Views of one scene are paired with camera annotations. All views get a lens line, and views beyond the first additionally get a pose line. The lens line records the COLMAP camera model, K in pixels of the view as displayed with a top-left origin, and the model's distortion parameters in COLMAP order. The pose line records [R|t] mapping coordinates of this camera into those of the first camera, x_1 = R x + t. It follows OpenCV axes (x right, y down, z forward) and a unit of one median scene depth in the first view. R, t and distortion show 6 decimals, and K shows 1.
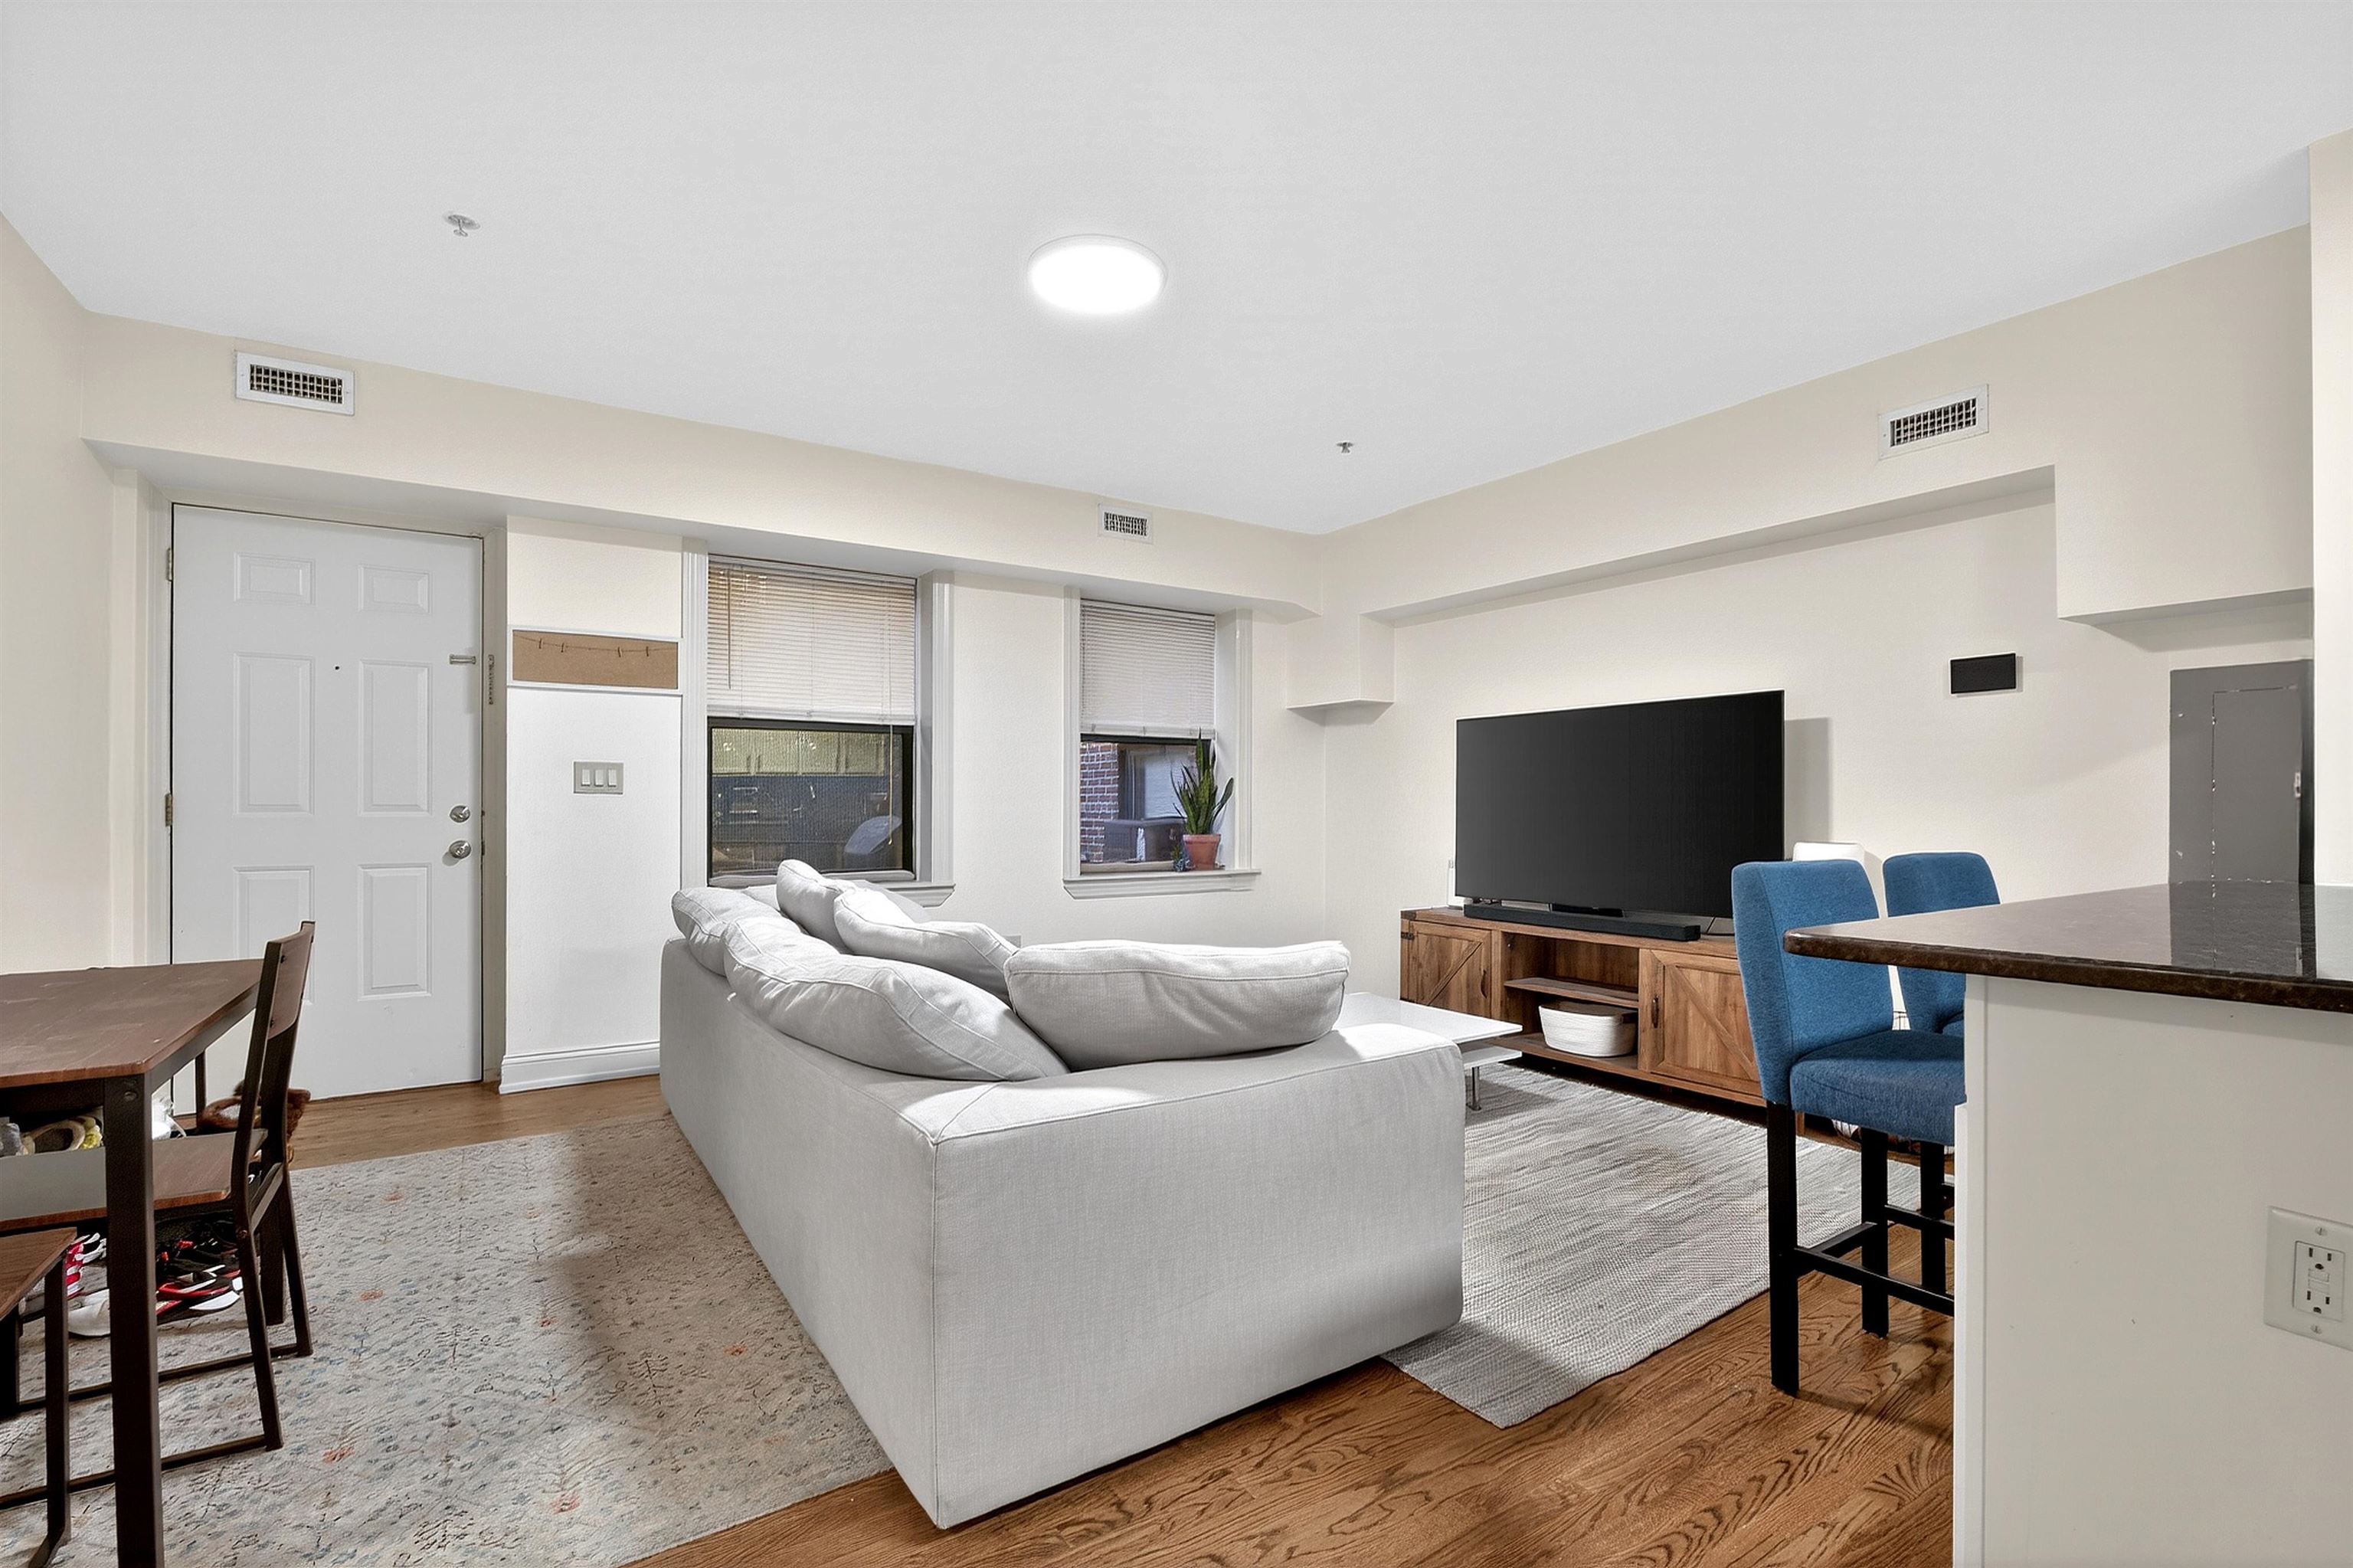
lens RADIAL K [[1056.2, 0, 1172.5], [0, 1056.2, 805.2], [0, 0, 1]] dist [-0.020908, 0.001331]
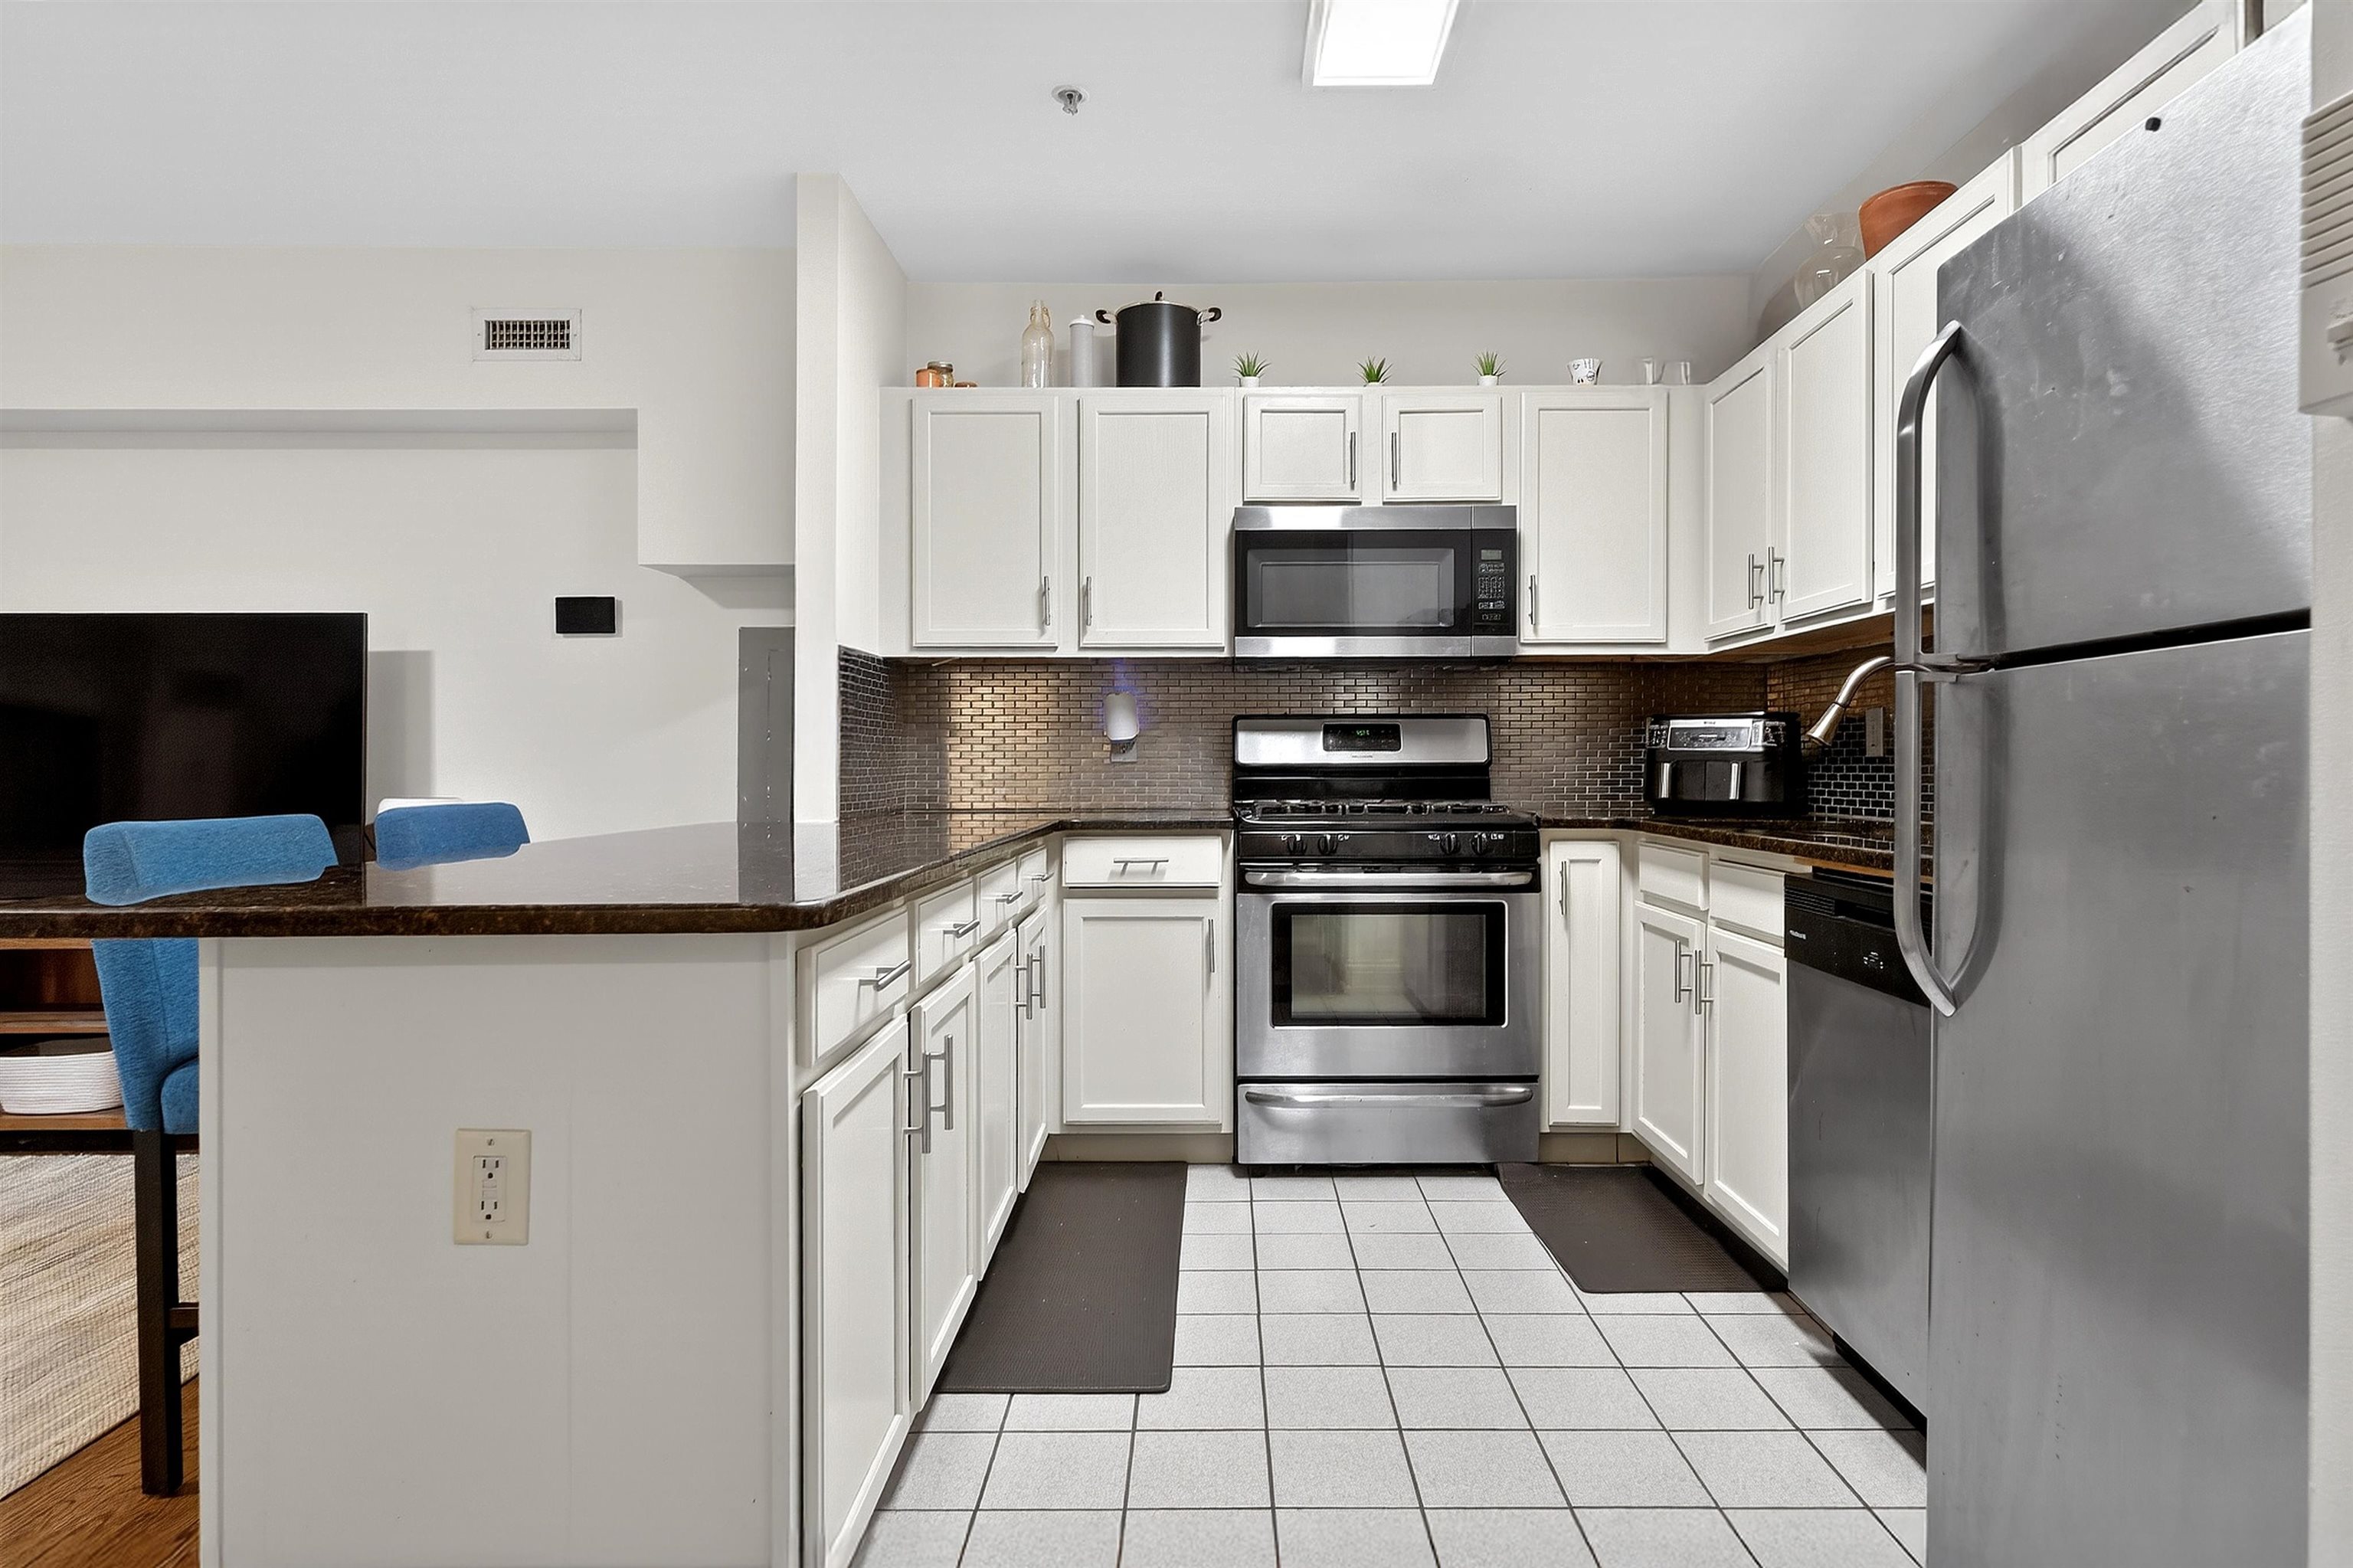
lens RADIAL K [[1259.4, 0, 1222.4], [0, 1259.4, 763.0], [0, 0, 1]] dist [0.000616, -0.001410]
pose [[0.538473, -0.003170, 0.842637, 0.127098], [0.000142, 0.999993, 0.003671, 0.003831], [-0.842643, -0.001858, 0.538469, -0.106695]]
